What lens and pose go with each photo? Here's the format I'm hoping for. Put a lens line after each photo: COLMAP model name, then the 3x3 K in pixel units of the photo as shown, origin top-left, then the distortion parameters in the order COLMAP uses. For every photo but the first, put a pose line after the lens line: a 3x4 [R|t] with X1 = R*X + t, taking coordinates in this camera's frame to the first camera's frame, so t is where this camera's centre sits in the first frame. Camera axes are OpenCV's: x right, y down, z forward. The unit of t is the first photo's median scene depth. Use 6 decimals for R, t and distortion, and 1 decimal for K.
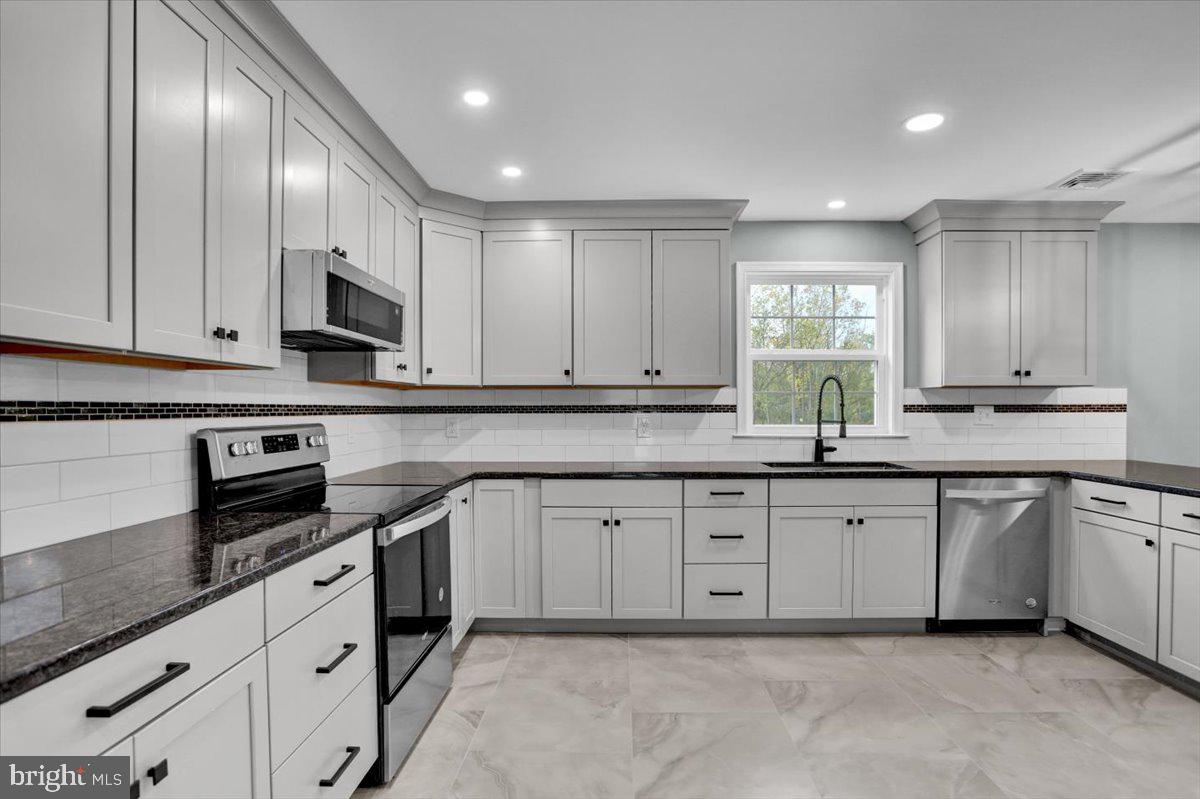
lens RADIAL K [[618.4, 0, 591.3], [0, 618.4, 405.3], [0, 0, 1]] dist [-0.062866, 0.028365]
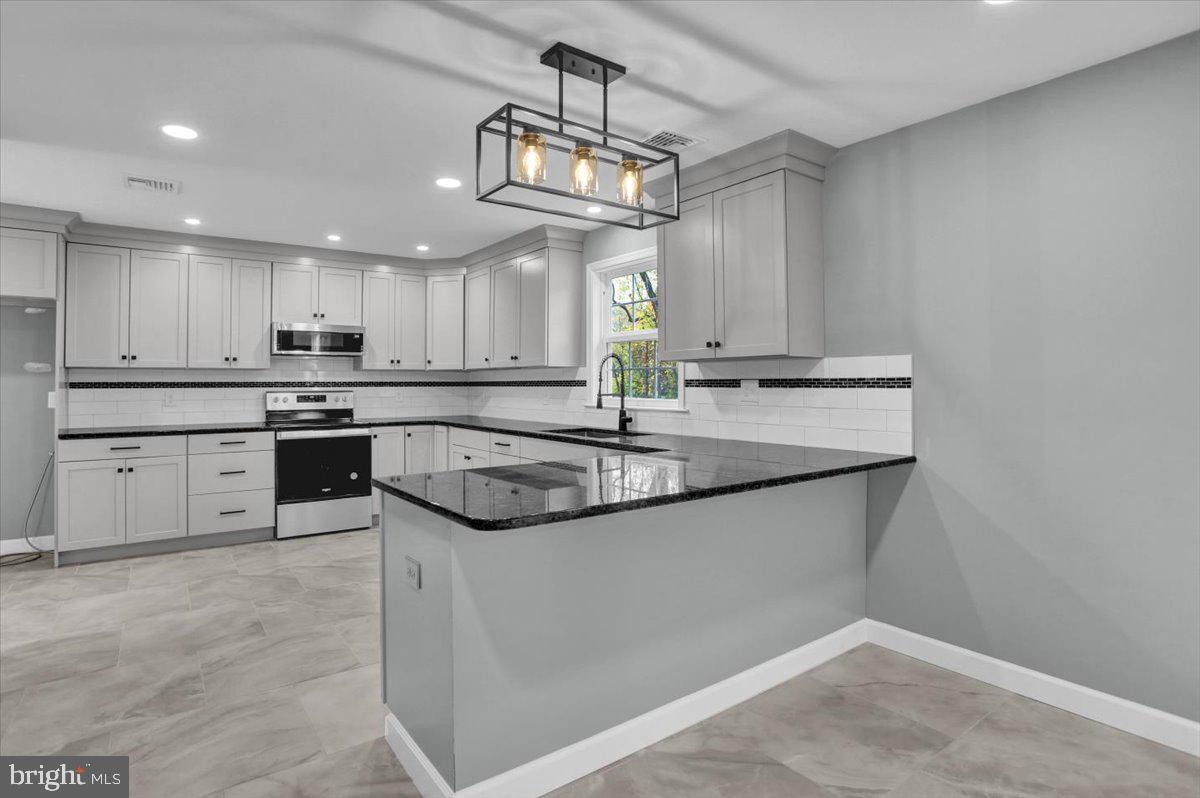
lens RADIAL K [[618.4, 0, 591.3], [0, 618.4, 404.8], [0, 0, 1]] dist [-0.062866, 0.028365]
pose [[0.617772, 0.026488, -0.785911, 1.234735], [0.004628, 0.999293, 0.037317, 0.002220], [0.786343, -0.026691, 0.617213, 0.247506]]
